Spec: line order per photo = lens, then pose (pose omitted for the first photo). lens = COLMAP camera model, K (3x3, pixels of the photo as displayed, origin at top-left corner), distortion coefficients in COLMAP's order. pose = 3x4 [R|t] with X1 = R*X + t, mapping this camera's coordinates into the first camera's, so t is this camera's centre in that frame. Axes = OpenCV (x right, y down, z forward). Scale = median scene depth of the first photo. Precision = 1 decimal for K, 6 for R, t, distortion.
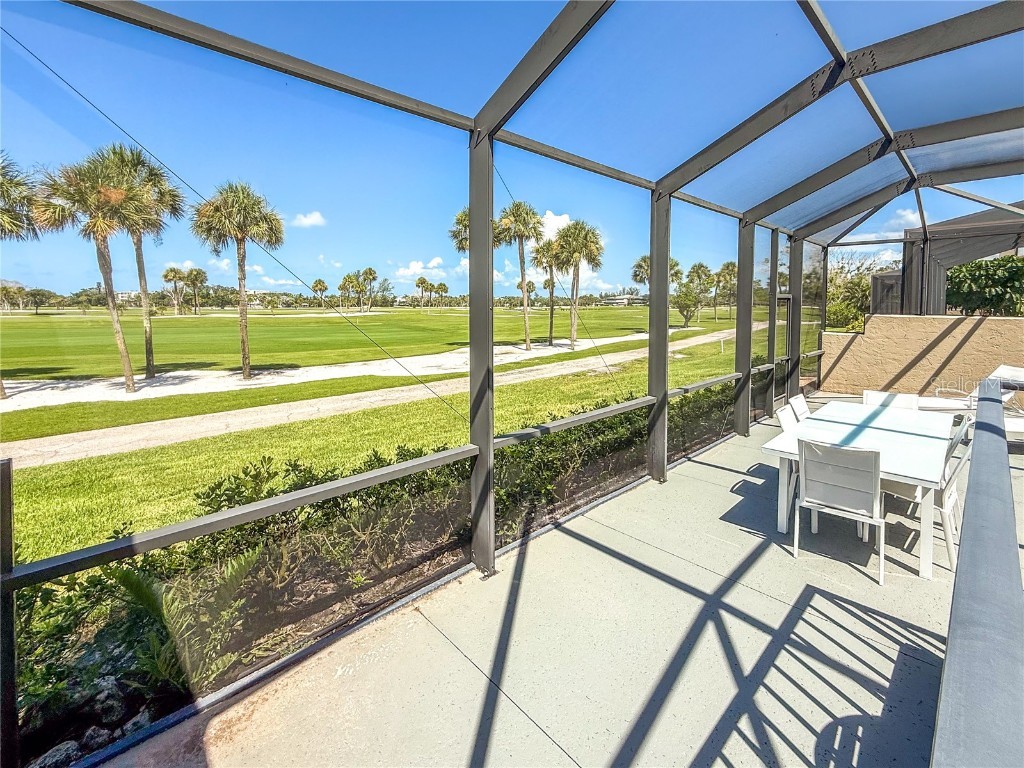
lens RADIAL K [[440.1, 0, 500.9], [0, 440.1, 327.5], [0, 0, 1]] dist [-0.000698, -0.000851]
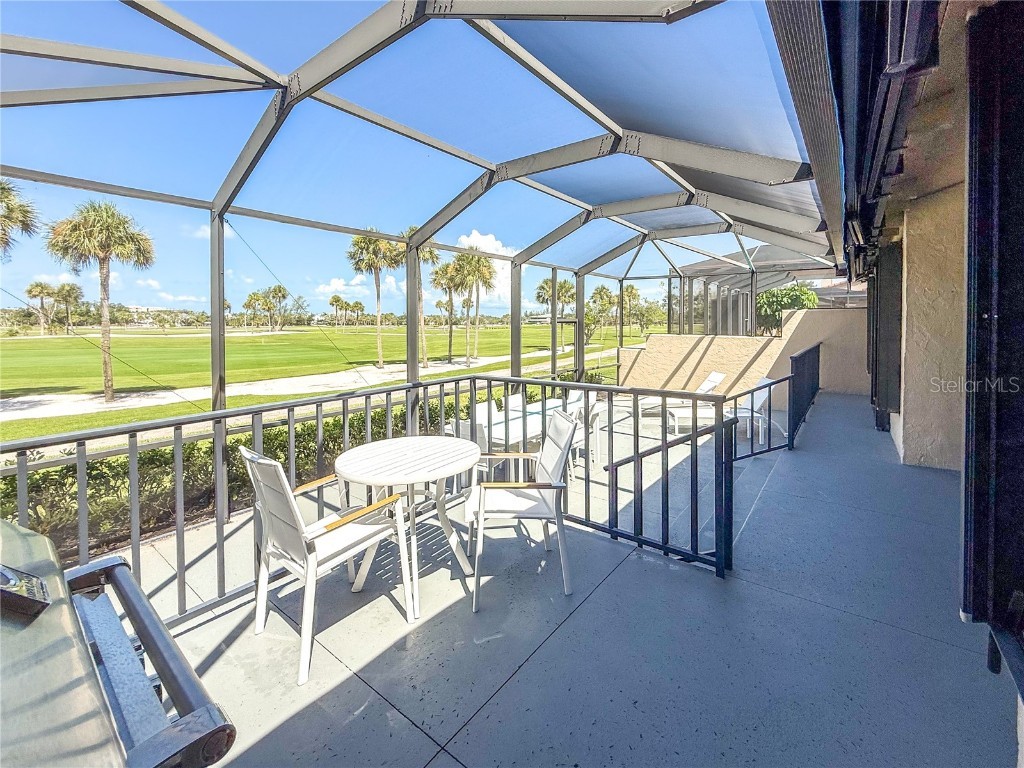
lens RADIAL K [[440.1, 0, 502.5], [0, 440.1, 336.1], [0, 0, 1]] dist [-0.000698, -0.000851]
pose [[0.986301, -0.004915, 0.164884, 0.063801], [0.008564, 0.999734, -0.021430, -0.000052], [-0.164734, 0.022549, 0.986080, -0.055996]]
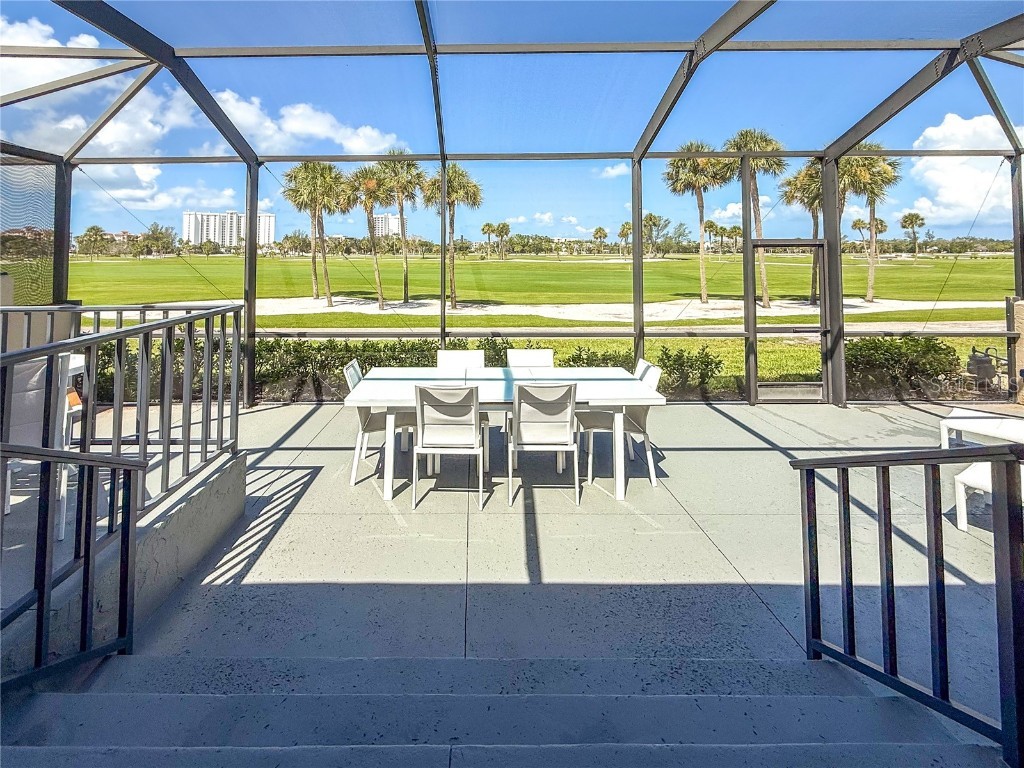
lens RADIAL K [[446.2, 0, 473.5], [0, 446.2, 225.7], [0, 0, 1]] dist [-0.003674, 0.000969]
pose [[0.744564, -0.040994, -0.666291, 0.191244], [-0.031467, 0.994848, -0.096372, -0.001899], [0.666809, 0.092722, 0.739438, 0.022660]]
